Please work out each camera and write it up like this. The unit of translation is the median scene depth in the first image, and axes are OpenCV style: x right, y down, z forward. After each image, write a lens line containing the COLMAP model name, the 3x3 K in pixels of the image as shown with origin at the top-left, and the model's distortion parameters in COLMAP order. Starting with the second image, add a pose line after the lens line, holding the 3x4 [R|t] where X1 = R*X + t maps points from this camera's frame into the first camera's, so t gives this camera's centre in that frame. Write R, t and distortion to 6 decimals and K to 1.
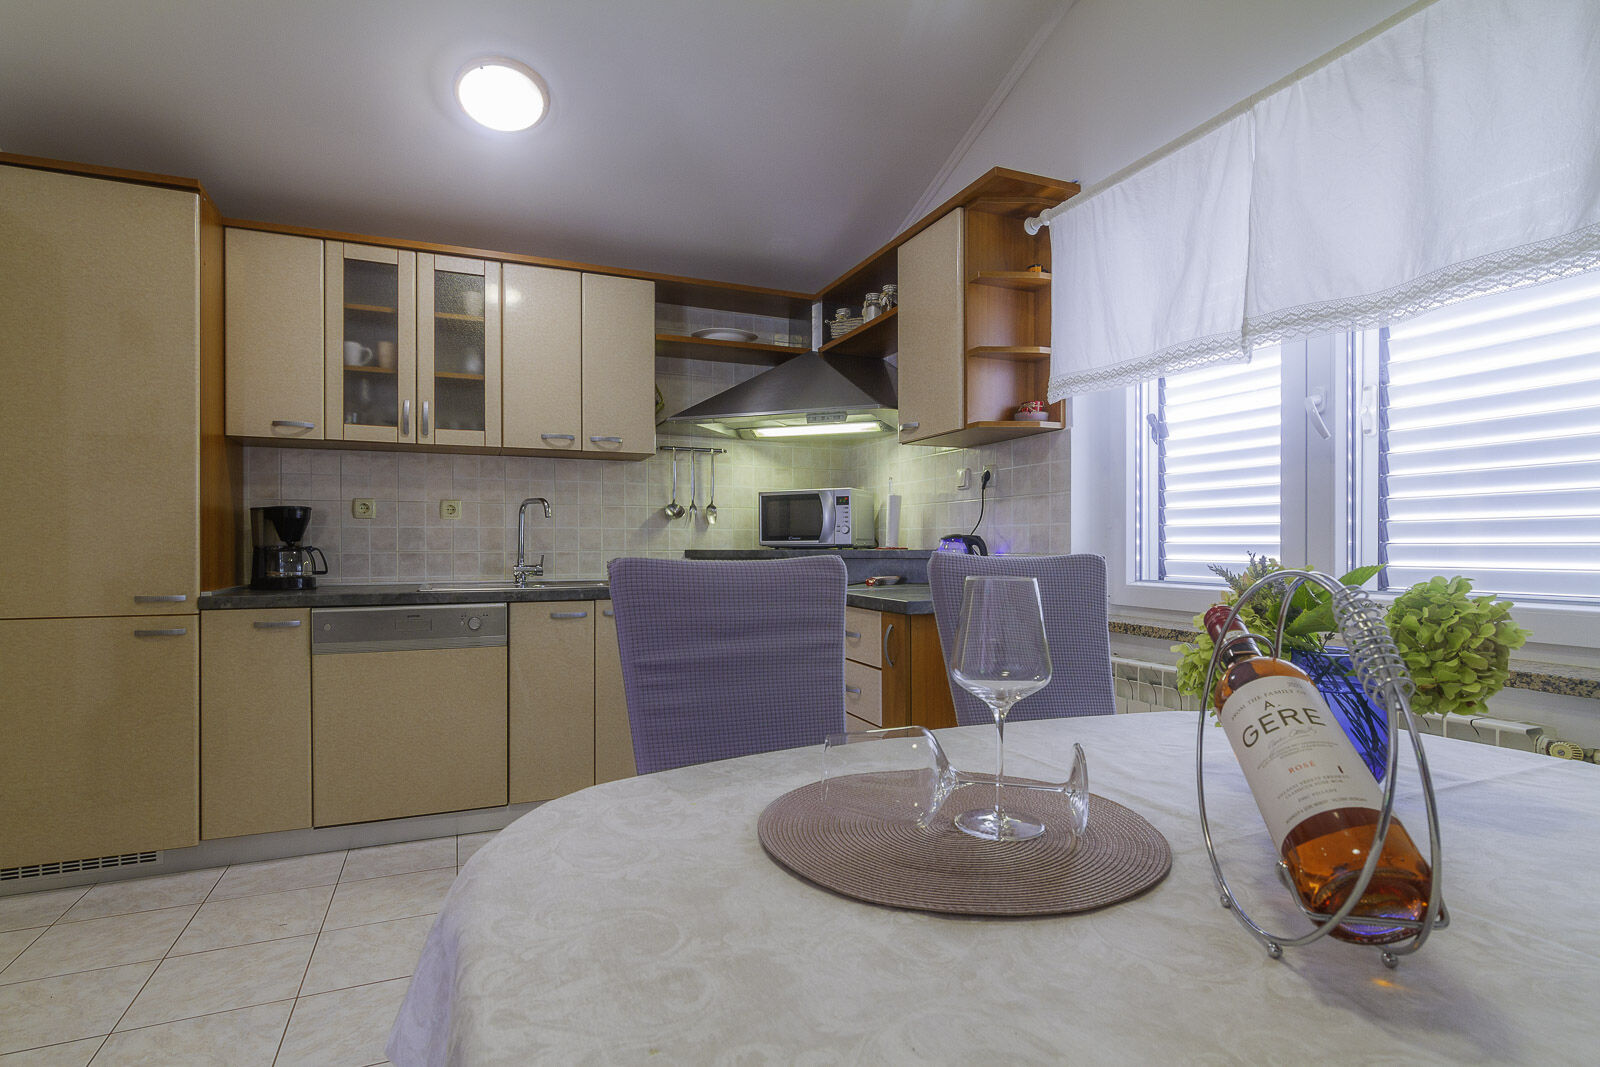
lens RADIAL K [[812.3, 0, 800.0], [0, 812.3, 547.0], [0, 0, 1]] dist [-0.003113, 0.001734]
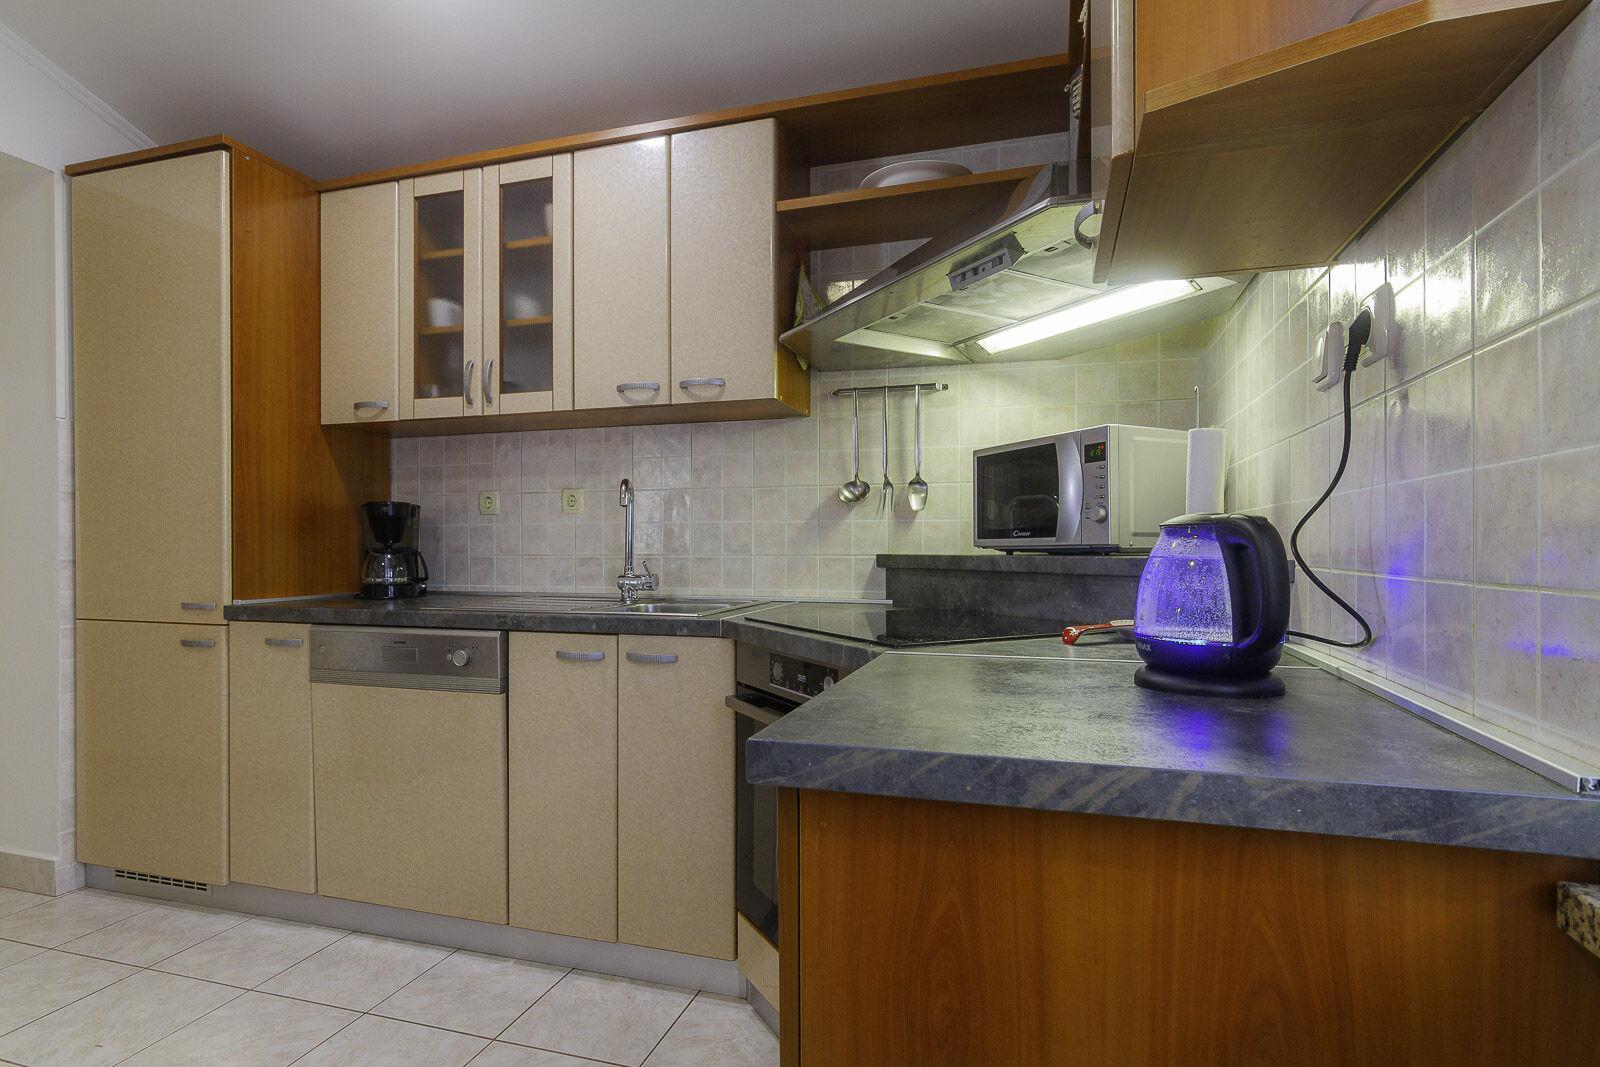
lens RADIAL K [[812.3, 0, 800.0], [0, 812.3, 547.0], [0, 0, 1]] dist [-0.003113, 0.001734]
pose [[0.765727, 0.000576, -0.643166, 0.250106], [-0.000601, 1.000000, 0.000179, -0.002431], [0.643166, 0.000250, 0.765727, 0.585382]]
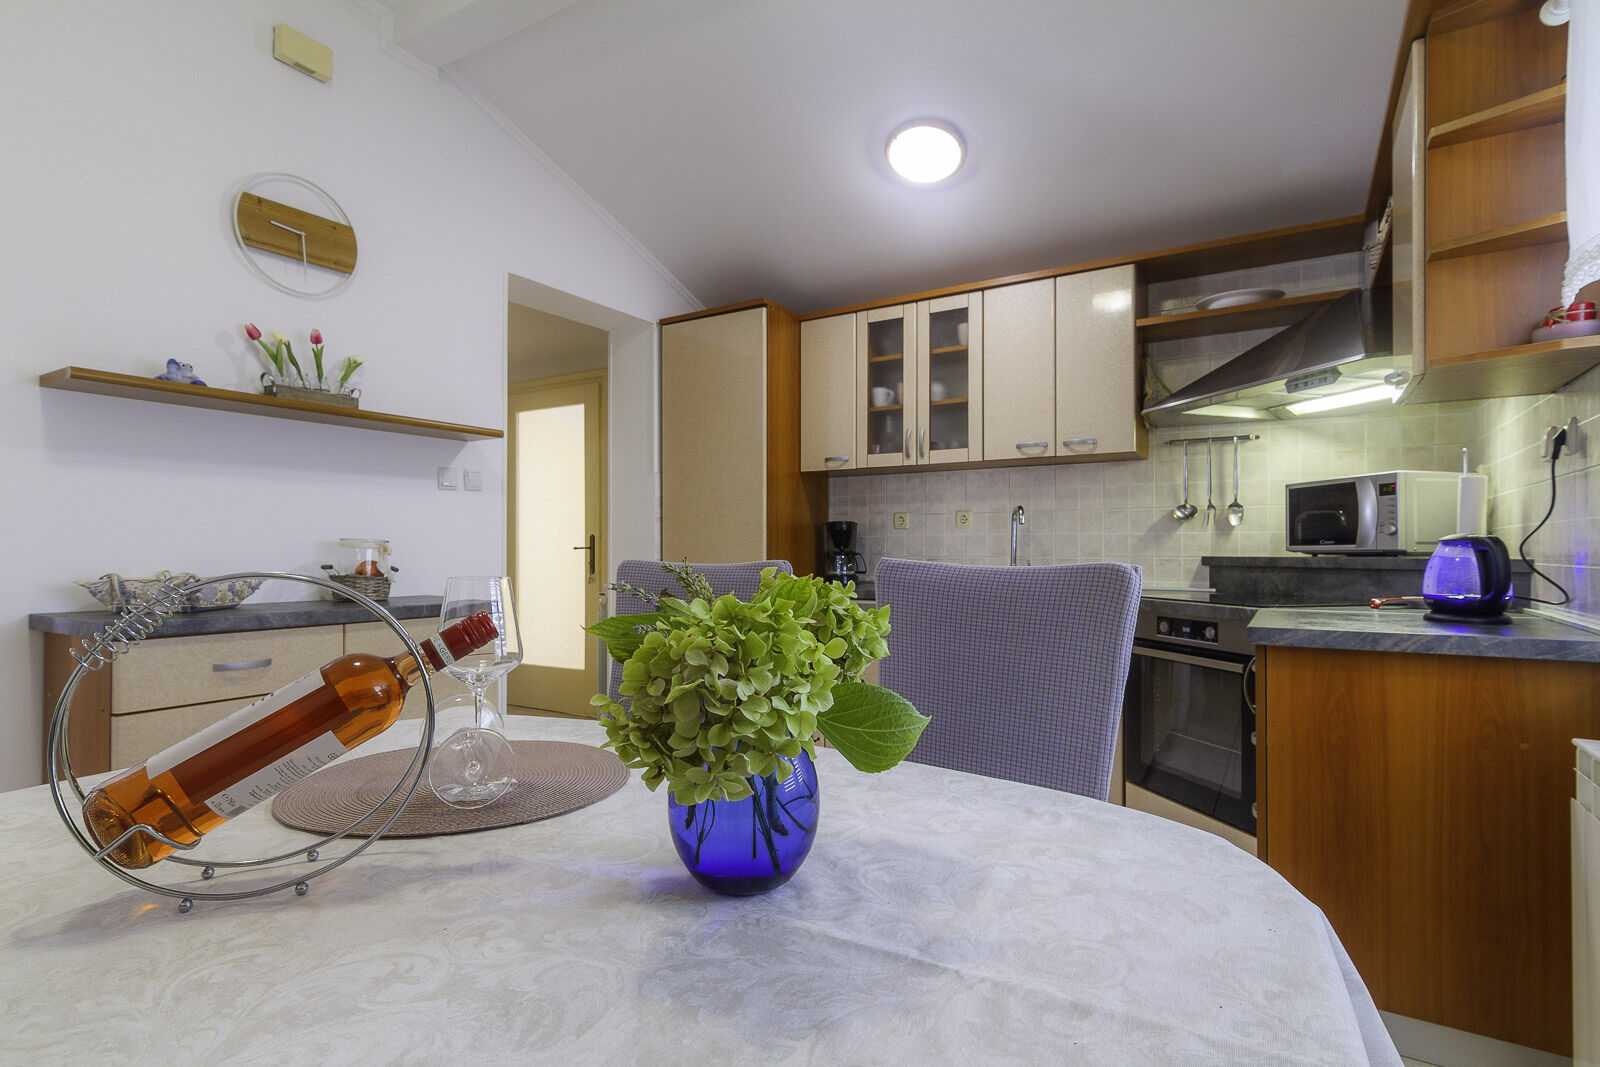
lens RADIAL K [[805.2, 0, 796.0], [0, 805.2, 547.4], [0, 0, 1]] dist [0.003062, 0.002391]
pose [[0.581150, -0.003100, -0.813791, 0.367130], [-0.001803, 0.999985, -0.005097, -0.001127], [0.813795, 0.004430, 0.581136, 0.173285]]
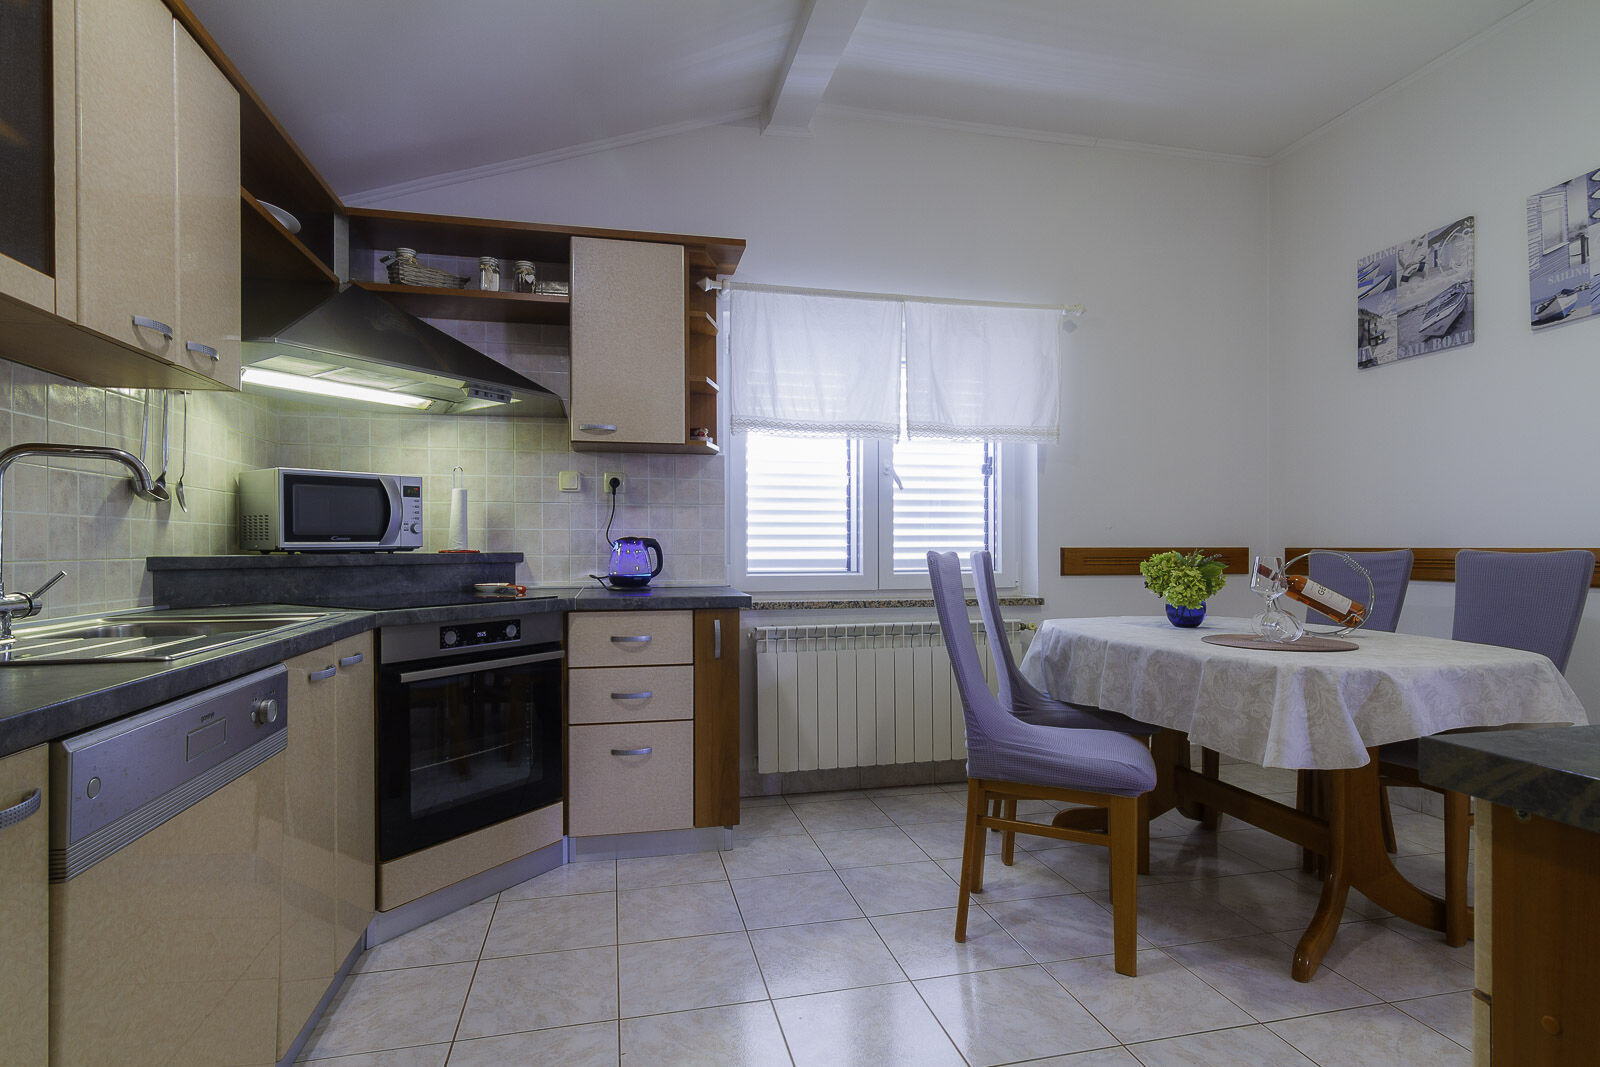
lens RADIAL K [[812.3, 0, 800.0], [0, 812.3, 547.0], [0, 0, 1]] dist [-0.003113, 0.001734]
pose [[0.166084, -0.000899, 0.986111, -0.739026], [0.003711, 0.999993, 0.000287, -0.002206], [-0.986105, 0.003612, 0.166086, 0.550022]]
